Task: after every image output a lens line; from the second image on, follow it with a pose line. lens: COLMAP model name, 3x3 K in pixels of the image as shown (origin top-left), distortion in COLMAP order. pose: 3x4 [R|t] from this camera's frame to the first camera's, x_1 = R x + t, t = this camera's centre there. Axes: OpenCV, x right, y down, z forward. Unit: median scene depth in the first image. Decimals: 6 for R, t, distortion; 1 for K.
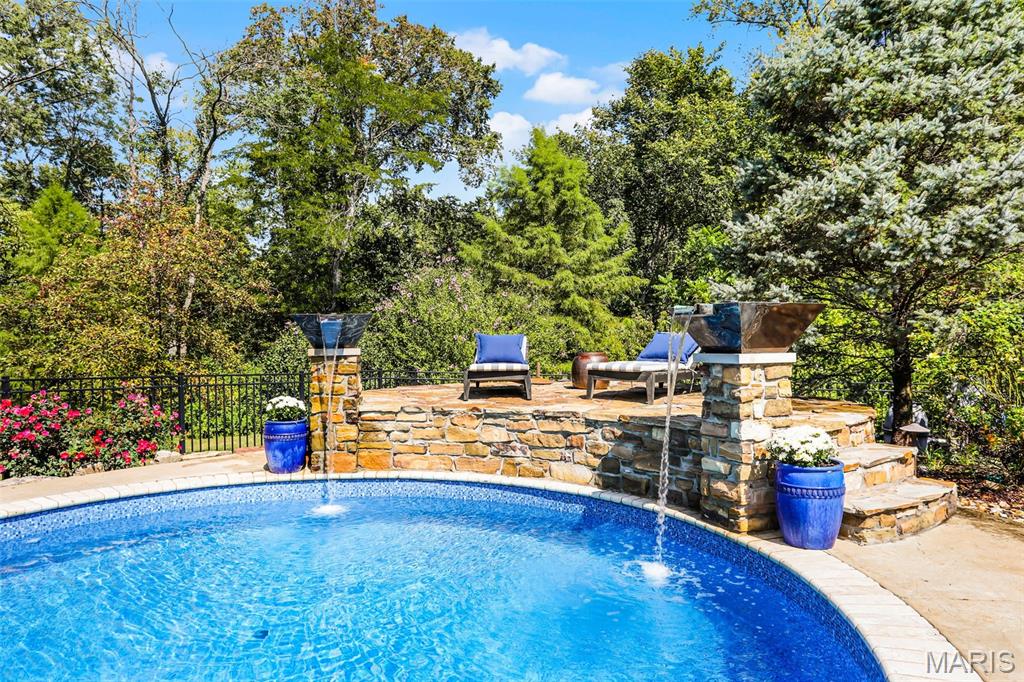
lens RADIAL K [[643.8, 0, 512.9], [0, 643.8, 319.3], [0, 0, 1]] dist [-0.003529, -0.000645]
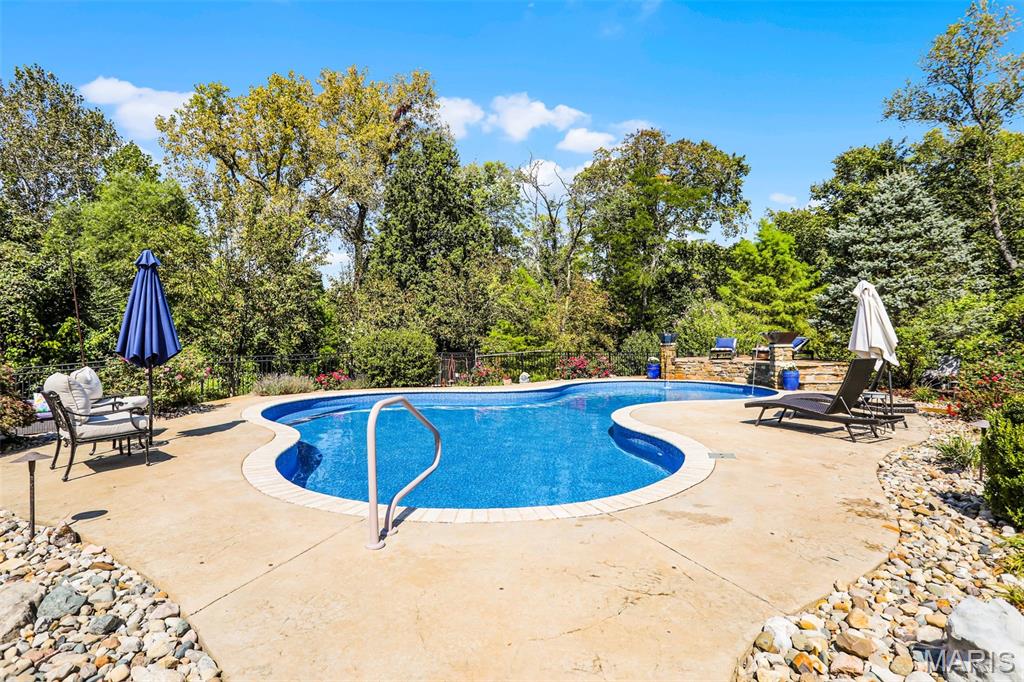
lens RADIAL K [[498.4, 0, 512.0], [0, 498.4, 341.0], [0, 0, 1]] dist [-0.053260, 0.023976]
pose [[0.877060, -0.000387, -0.480381, 0.085600], [0.020427, 0.999125, 0.036489, -0.025741], [0.479947, -0.041816, 0.876300, -0.557067]]
